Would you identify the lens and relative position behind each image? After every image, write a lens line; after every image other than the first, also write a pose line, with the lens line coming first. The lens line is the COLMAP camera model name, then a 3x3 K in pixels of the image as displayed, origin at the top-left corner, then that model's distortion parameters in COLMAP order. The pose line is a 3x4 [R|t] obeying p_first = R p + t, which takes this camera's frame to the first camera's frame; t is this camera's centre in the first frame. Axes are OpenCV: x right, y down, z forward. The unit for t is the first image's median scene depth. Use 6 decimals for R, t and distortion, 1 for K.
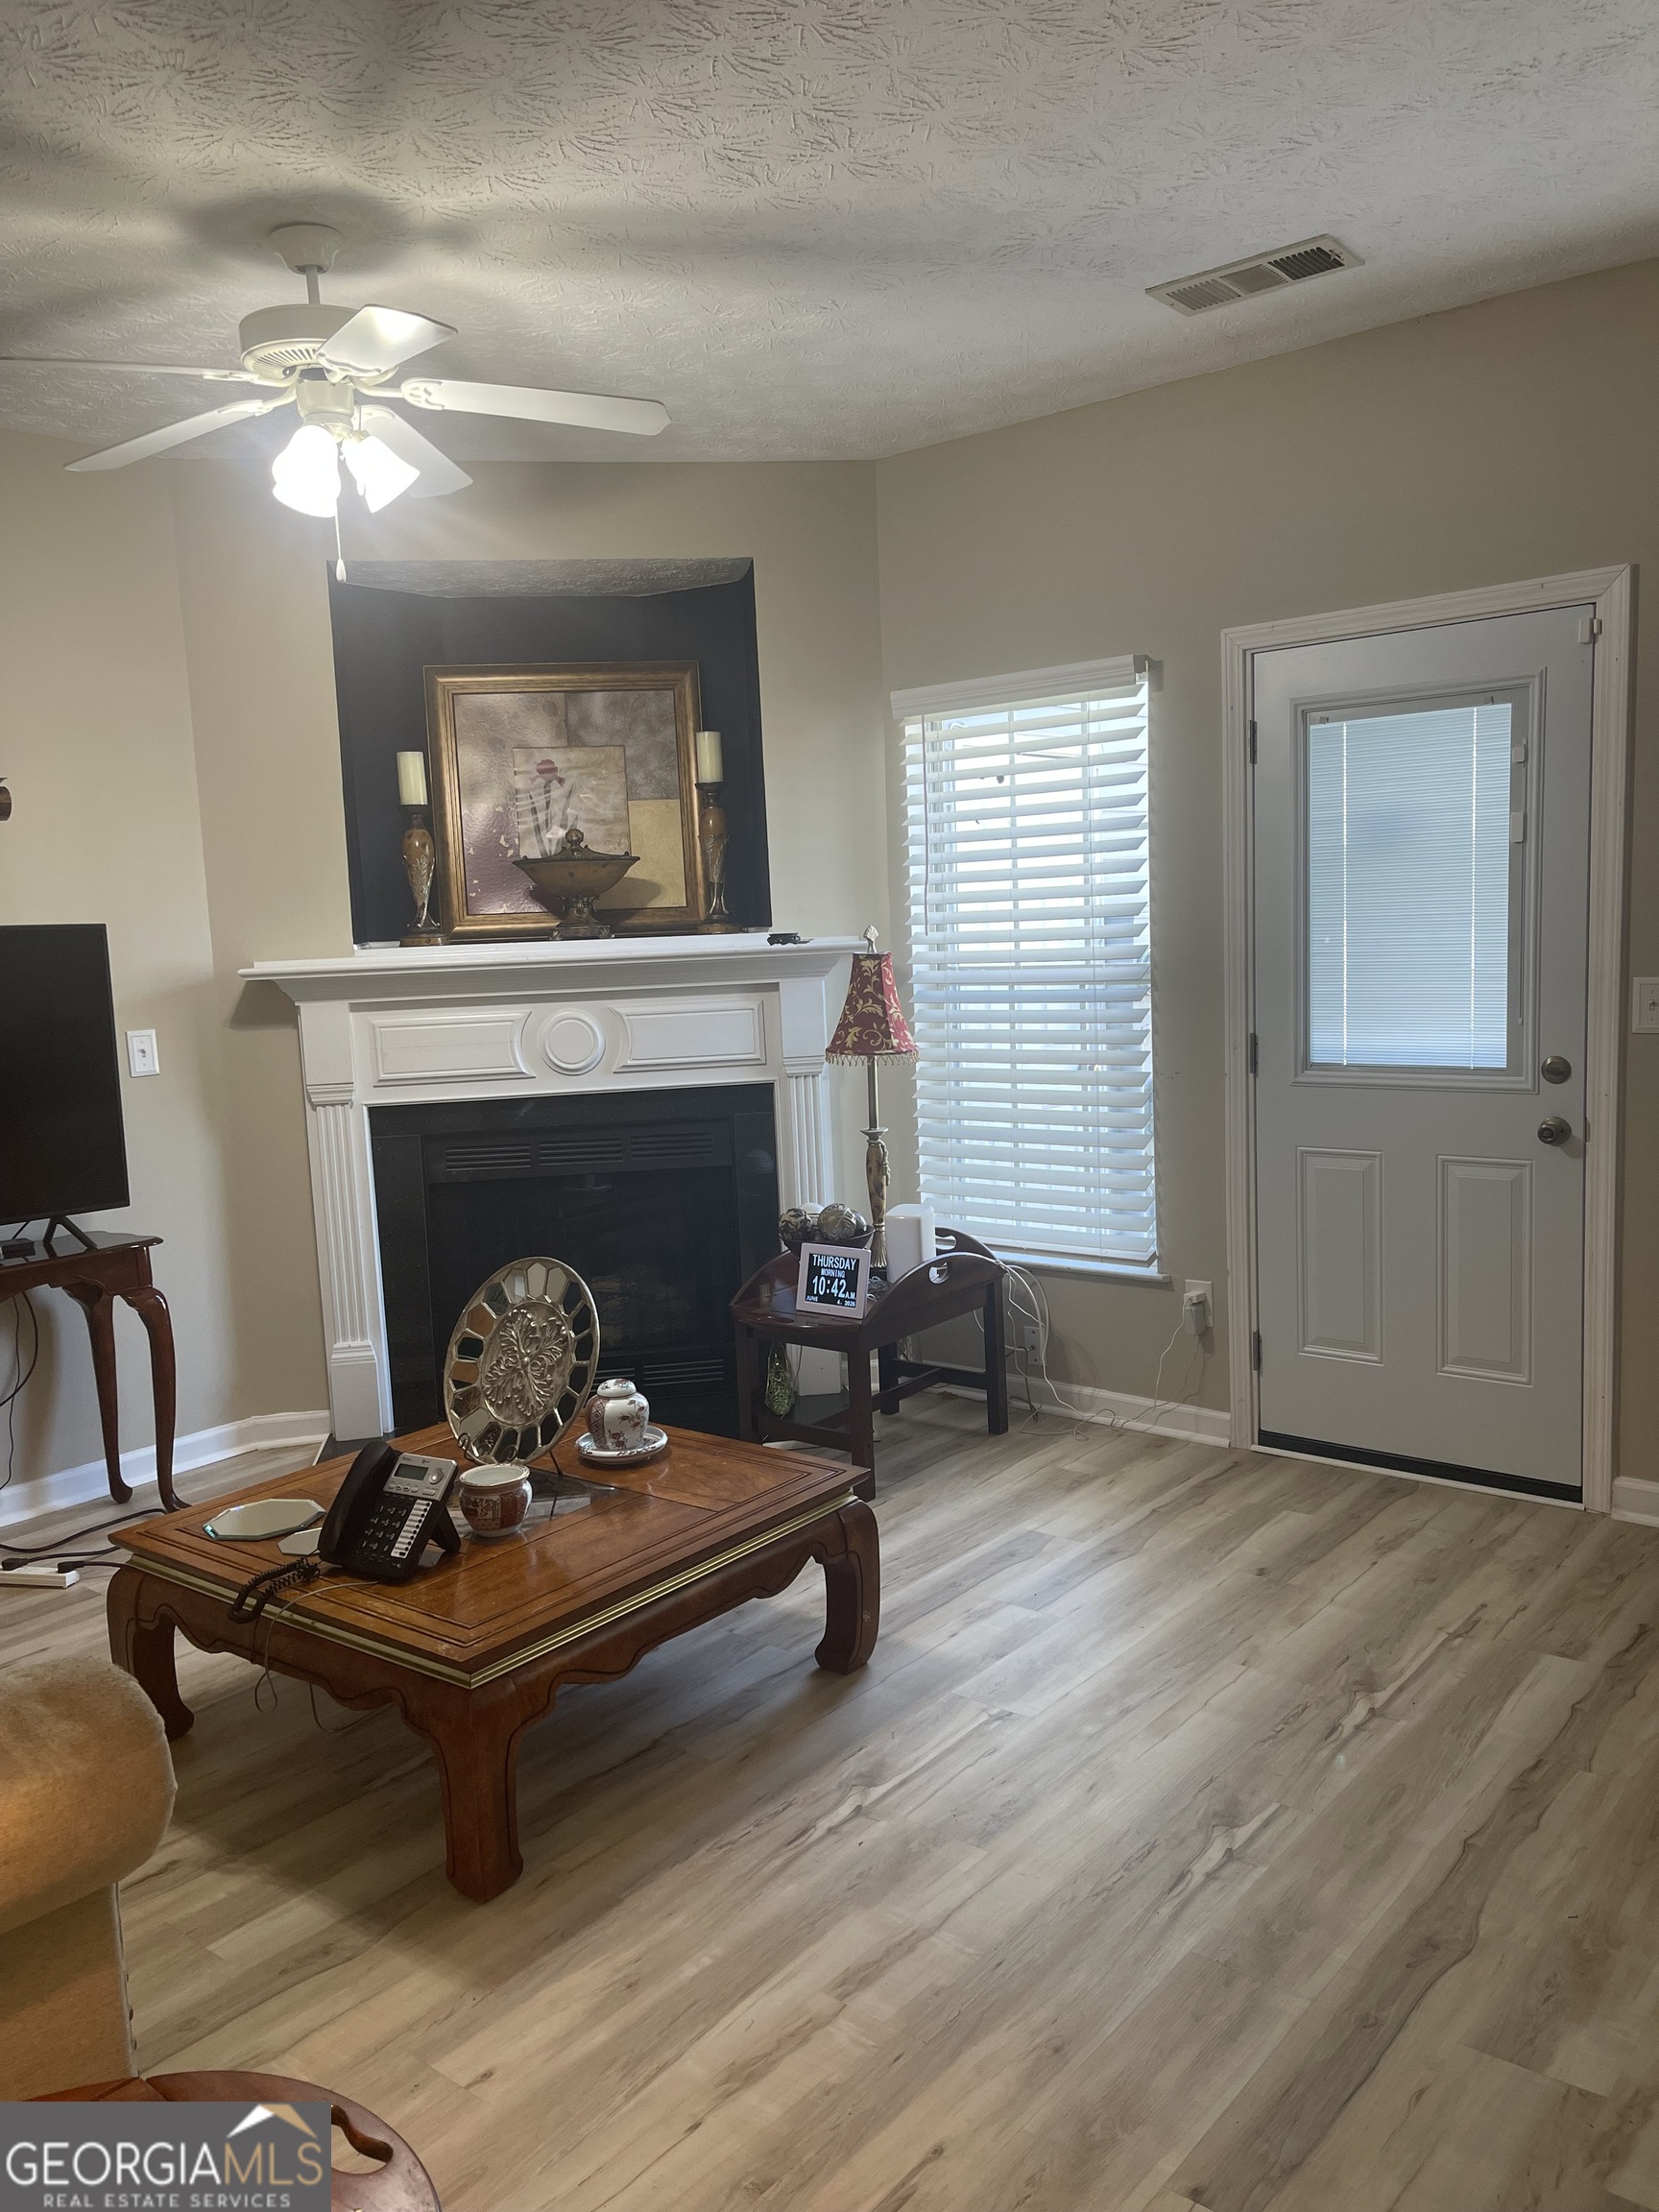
lens RADIAL K [[1664.4, 0, 852.6], [0, 1664.4, 1122.3], [0, 0, 1]] dist [0.060800, -0.087809]
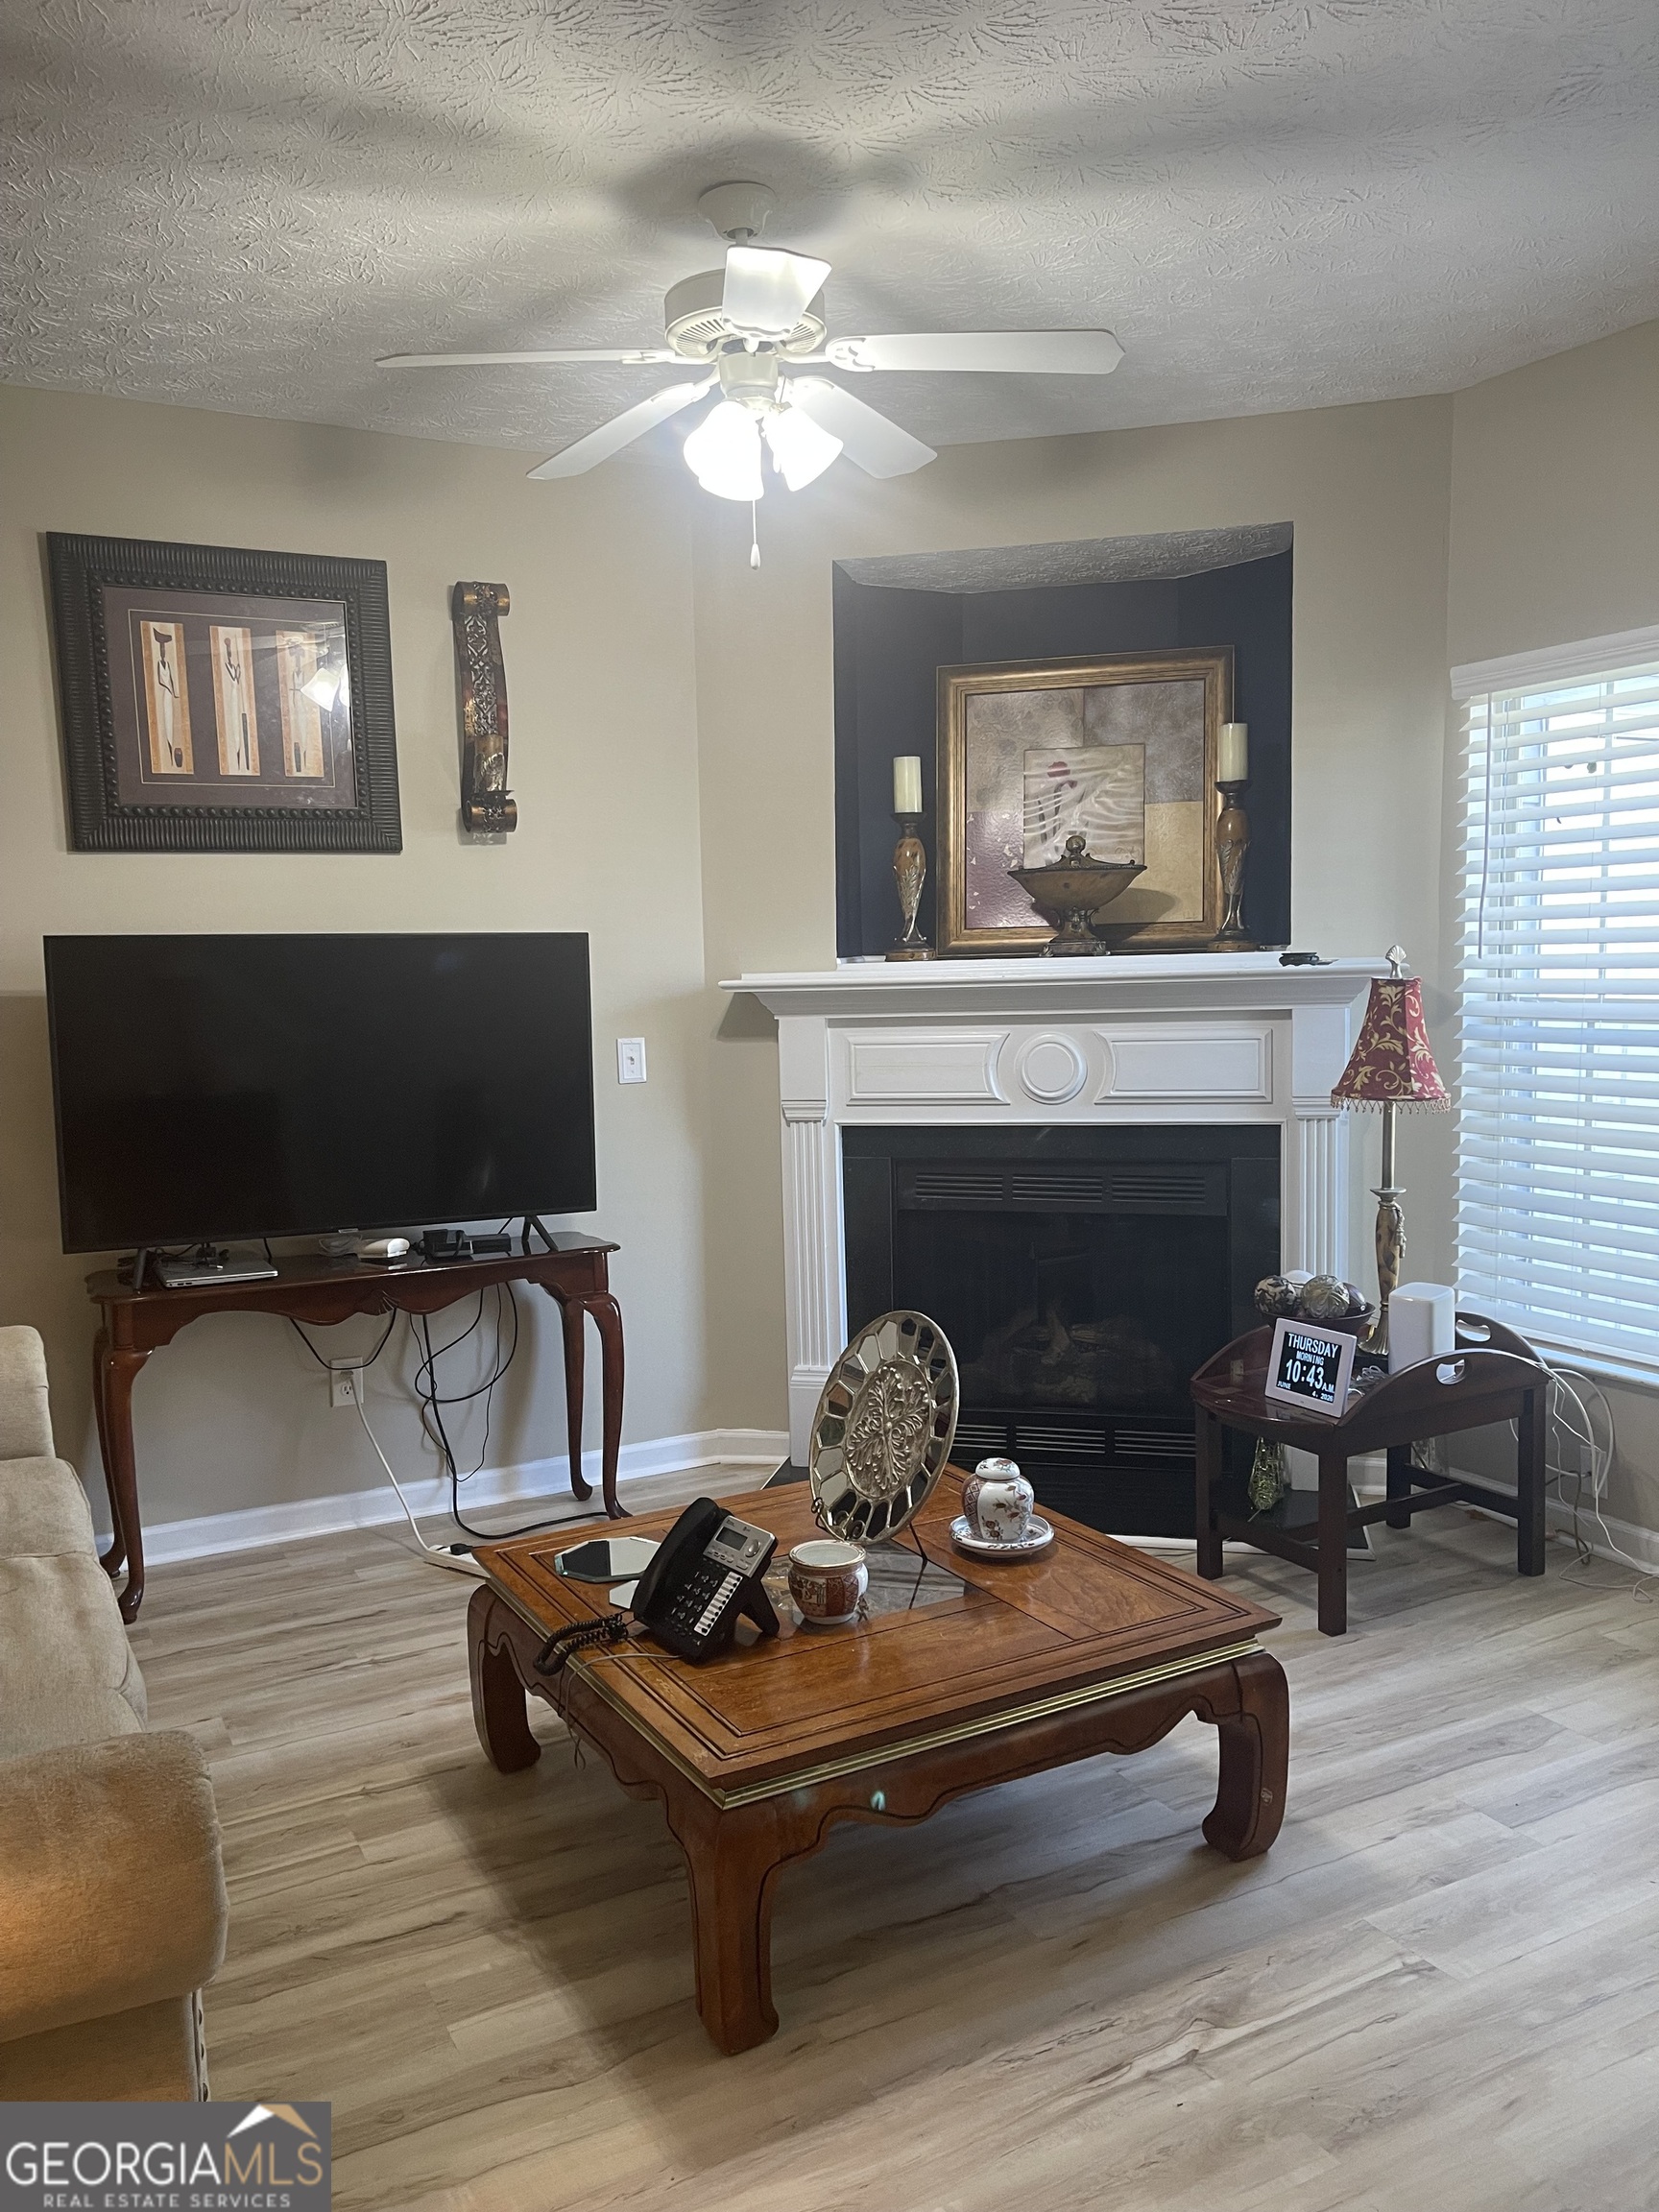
lens RADIAL K [[1664.4, 0, 820.4], [0, 1664.4, 1127.8], [0, 0, 1]] dist [0.060800, -0.087809]
pose [[0.920149, 0.060100, -0.386929, 0.086697], [-0.062362, 0.998031, 0.006718, -0.016705], [0.386571, 0.017948, 0.922085, 0.131744]]
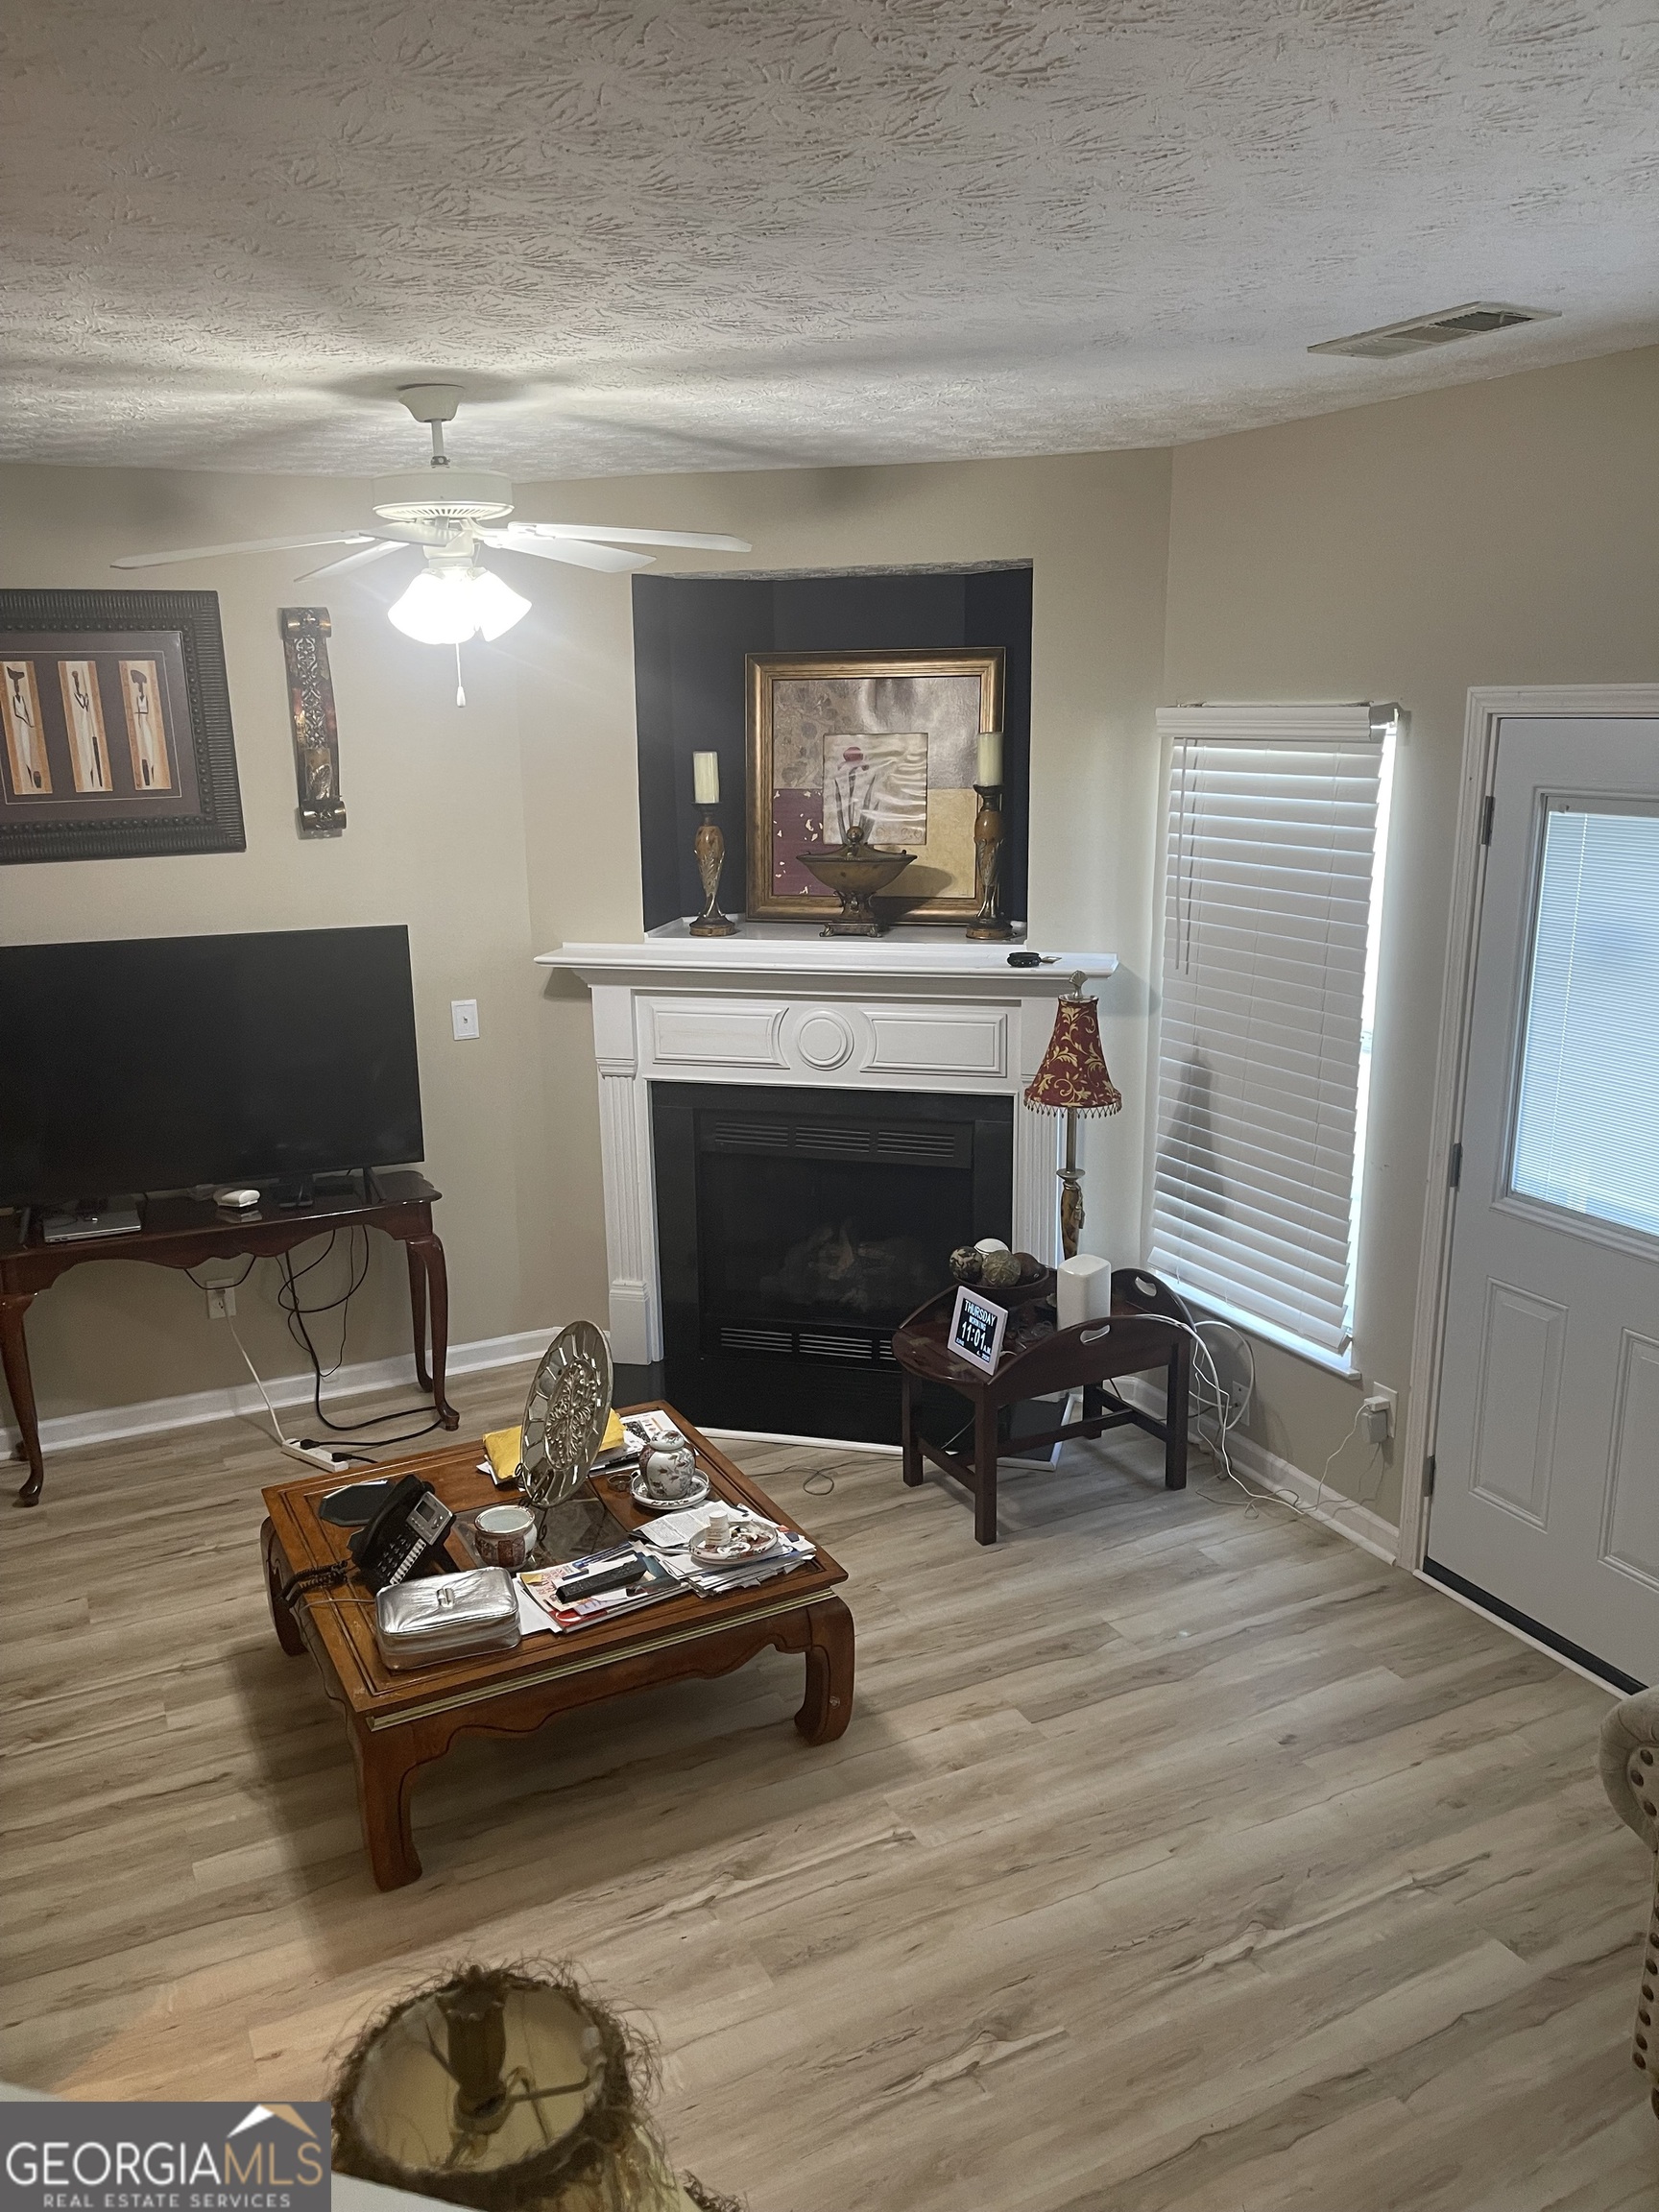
lens RADIAL K [[1664.4, 0, 832.2], [0, 1664.4, 1128.3], [0, 0, 1]] dist [0.060800, -0.087809]
pose [[0.908750, 0.133249, -0.395496, 0.317378], [-0.074262, 0.984165, 0.160947, -0.198804], [0.410680, -0.116890, 0.904256, 0.057190]]
